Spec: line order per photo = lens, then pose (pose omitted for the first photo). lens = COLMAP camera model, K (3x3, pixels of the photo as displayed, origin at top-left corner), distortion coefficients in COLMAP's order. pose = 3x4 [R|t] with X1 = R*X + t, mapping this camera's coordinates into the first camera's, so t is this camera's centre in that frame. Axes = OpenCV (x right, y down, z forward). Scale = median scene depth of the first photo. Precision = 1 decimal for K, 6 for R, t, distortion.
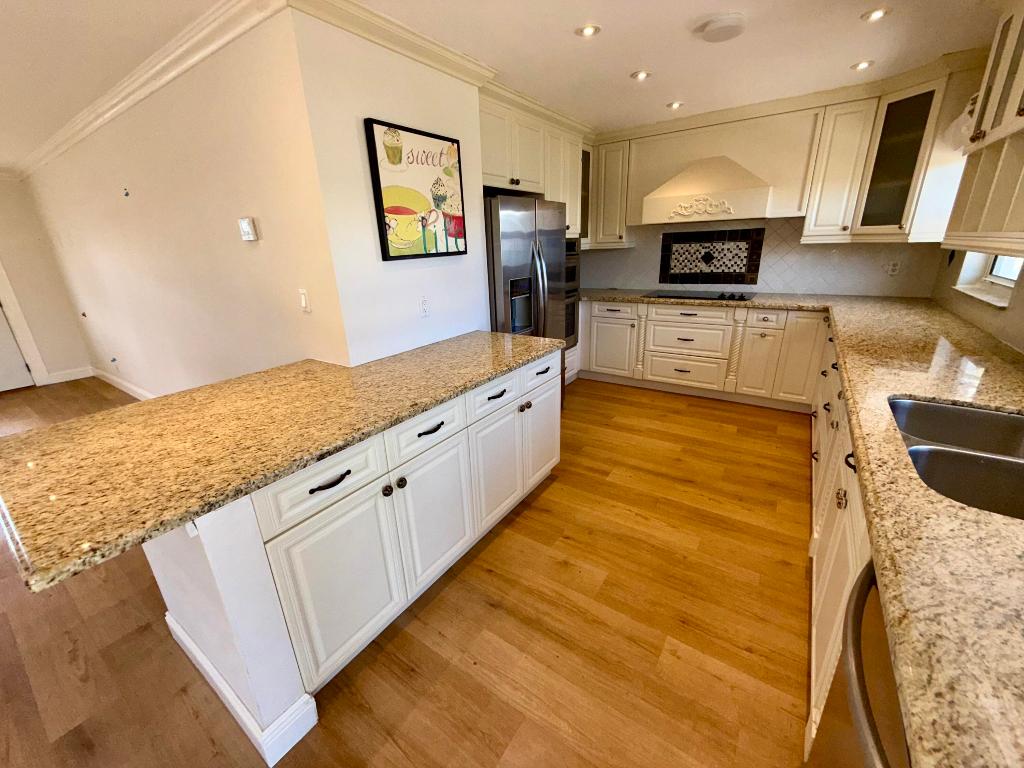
lens RADIAL K [[411.8, 0, 510.3], [0, 411.8, 384.4], [0, 0, 1]] dist [-0.003933, -0.000257]
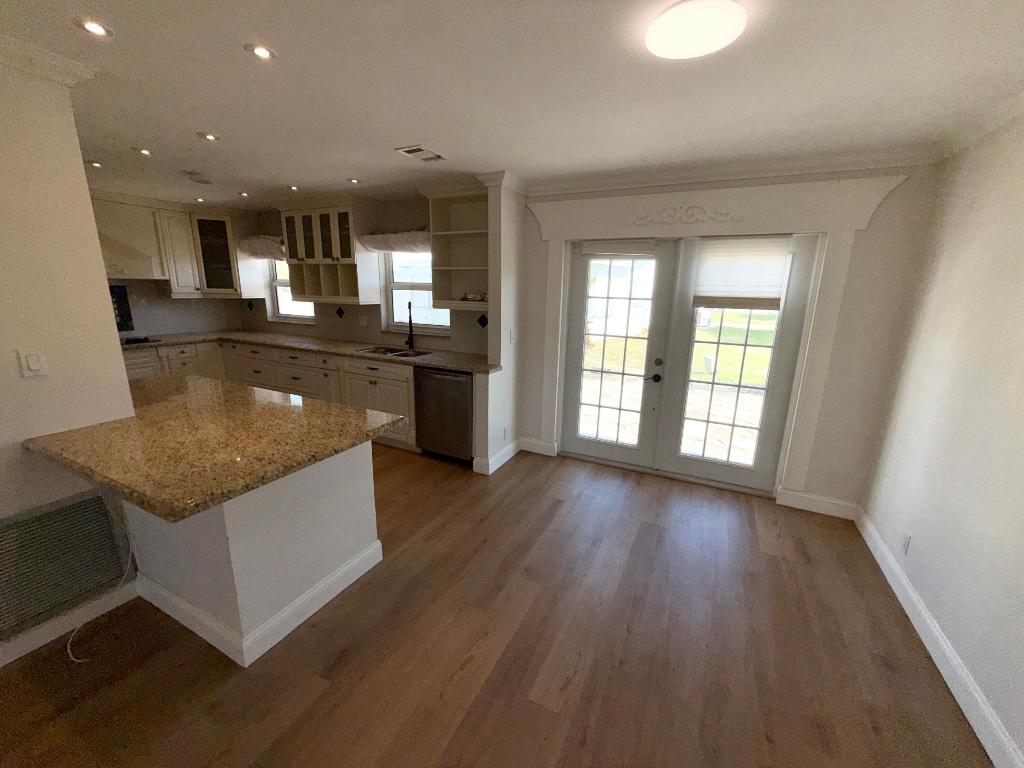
lens RADIAL K [[411.8, 0, 510.0], [0, 411.8, 384.8], [0, 0, 1]] dist [-0.003933, -0.000257]
pose [[-0.139775, -0.194728, 0.970847, -0.930442], [0.308620, 0.923065, 0.229577, -0.037108], [-0.940860, 0.331712, -0.068924, 0.111751]]
